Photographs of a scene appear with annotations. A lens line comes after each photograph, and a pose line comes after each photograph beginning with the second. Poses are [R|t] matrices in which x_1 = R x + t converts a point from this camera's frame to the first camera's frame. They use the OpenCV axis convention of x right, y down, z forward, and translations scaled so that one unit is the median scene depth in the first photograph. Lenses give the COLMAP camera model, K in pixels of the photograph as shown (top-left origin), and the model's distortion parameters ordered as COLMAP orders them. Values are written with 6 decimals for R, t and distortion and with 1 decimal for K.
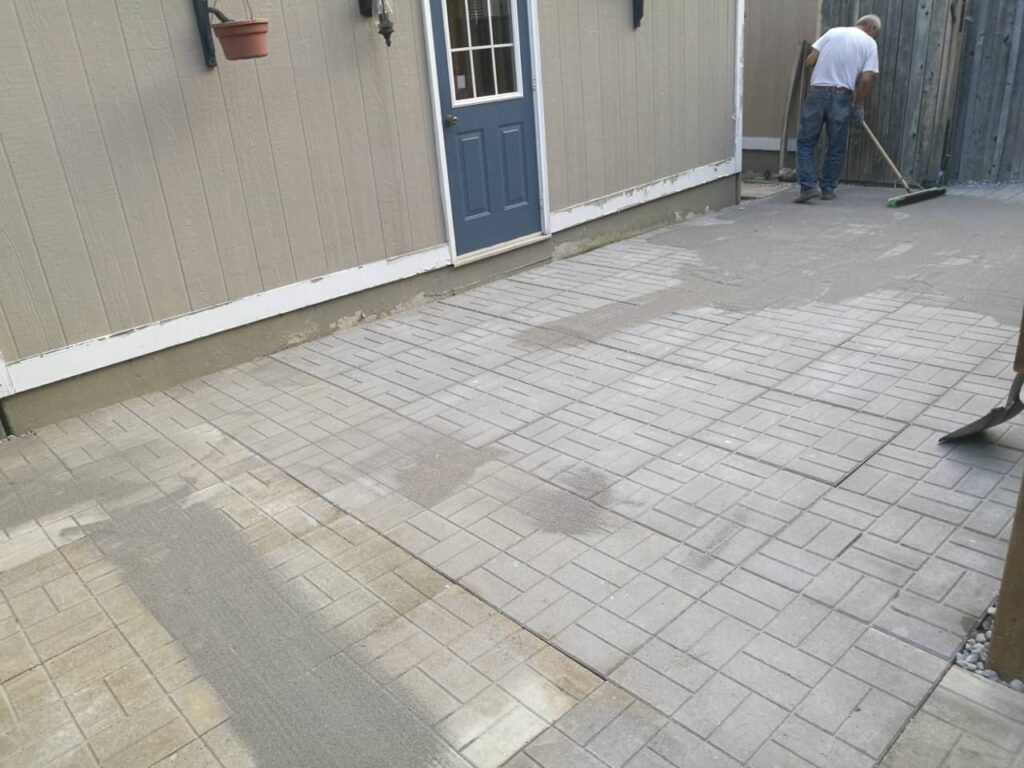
lens RADIAL K [[794.8, 0, 504.5], [0, 794.8, 385.3], [0, 0, 1]] dist [-0.004755, 0.014241]
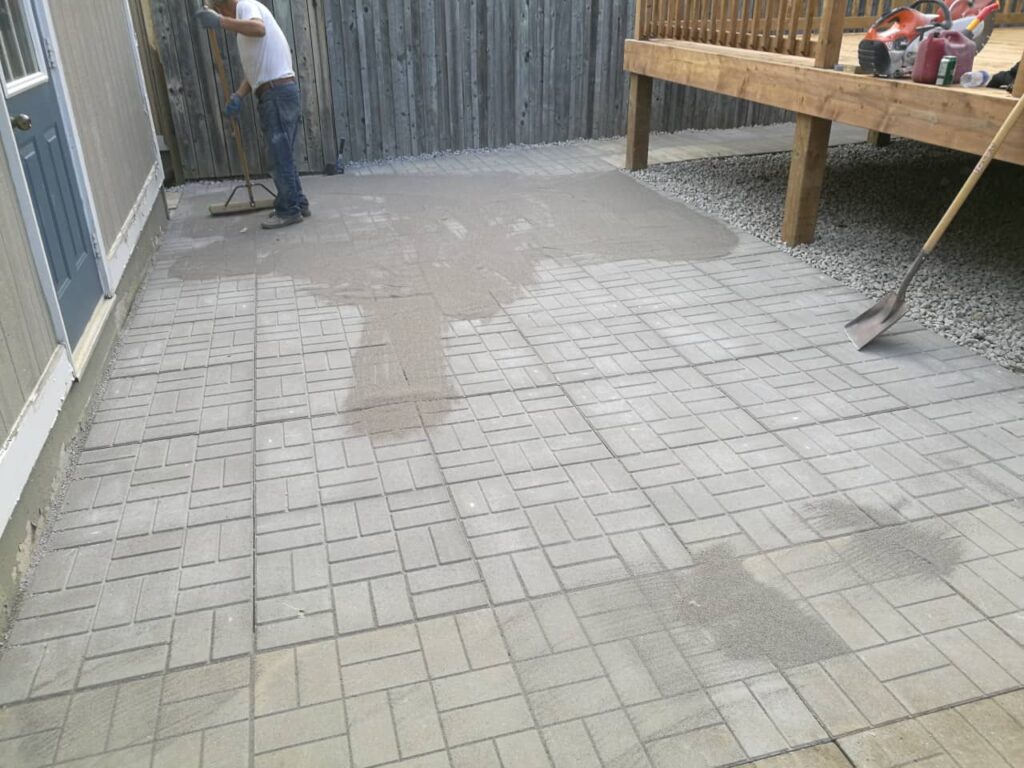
lens RADIAL K [[794.8, 0, 504.5], [0, 794.8, 385.3], [0, 0, 1]] dist [-0.004755, 0.014241]
pose [[0.448778, -0.325577, 0.832225, -0.495893], [0.324890, 0.926989, 0.187453, -0.194042], [-0.832493, 0.186257, 0.521788, 0.575119]]
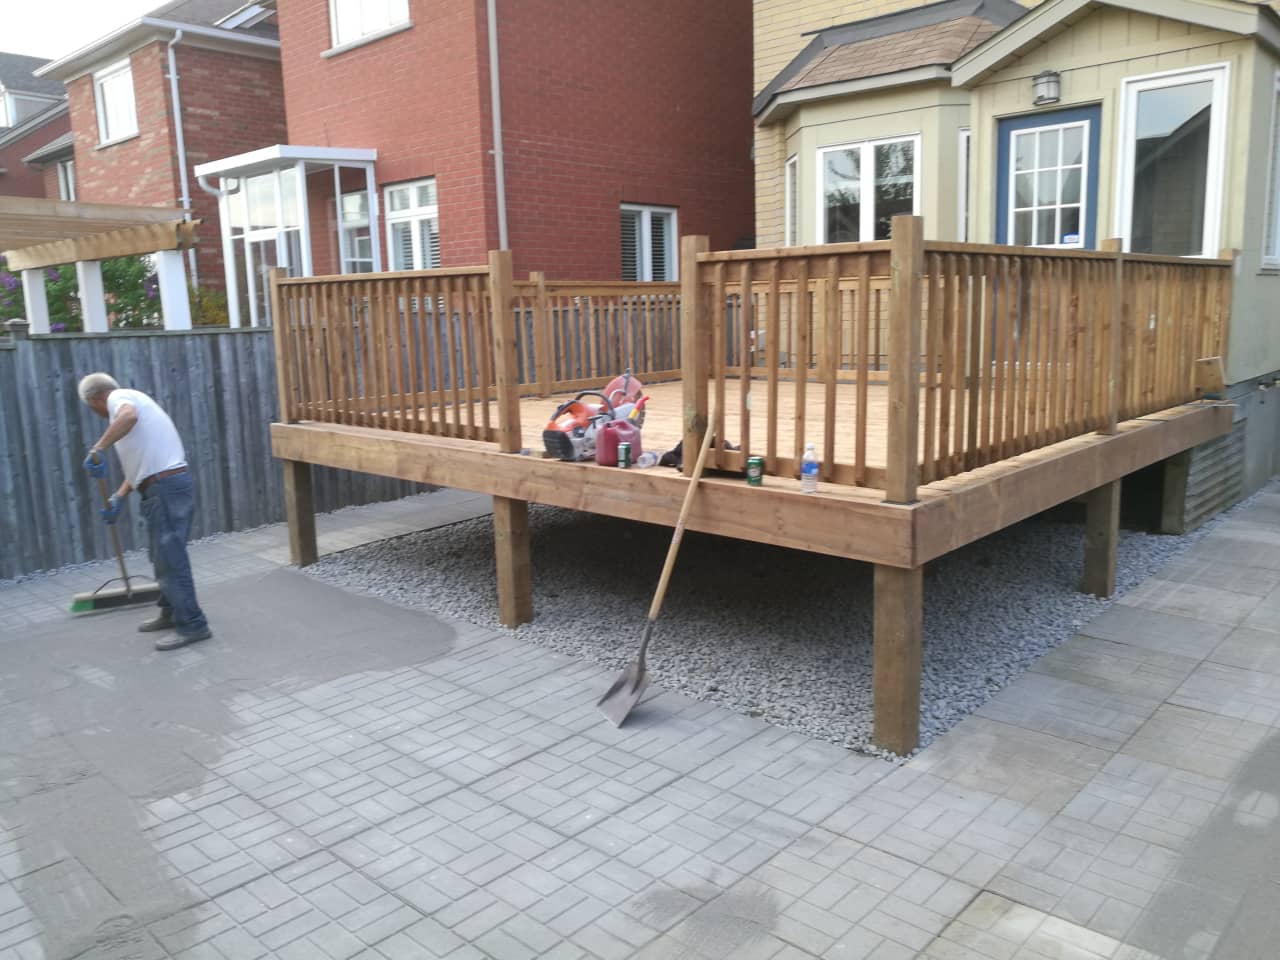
lens RADIAL K [[1022.1, 0, 615.0], [0, 1022.1, 476.3], [0, 0, 1]] dist [-0.005202, 0.002398]
pose [[-0.061338, -0.076838, 0.995155, -0.649063], [0.425337, 0.899961, 0.095704, -0.286165], [-0.902954, 0.429146, -0.022519, 0.609698]]
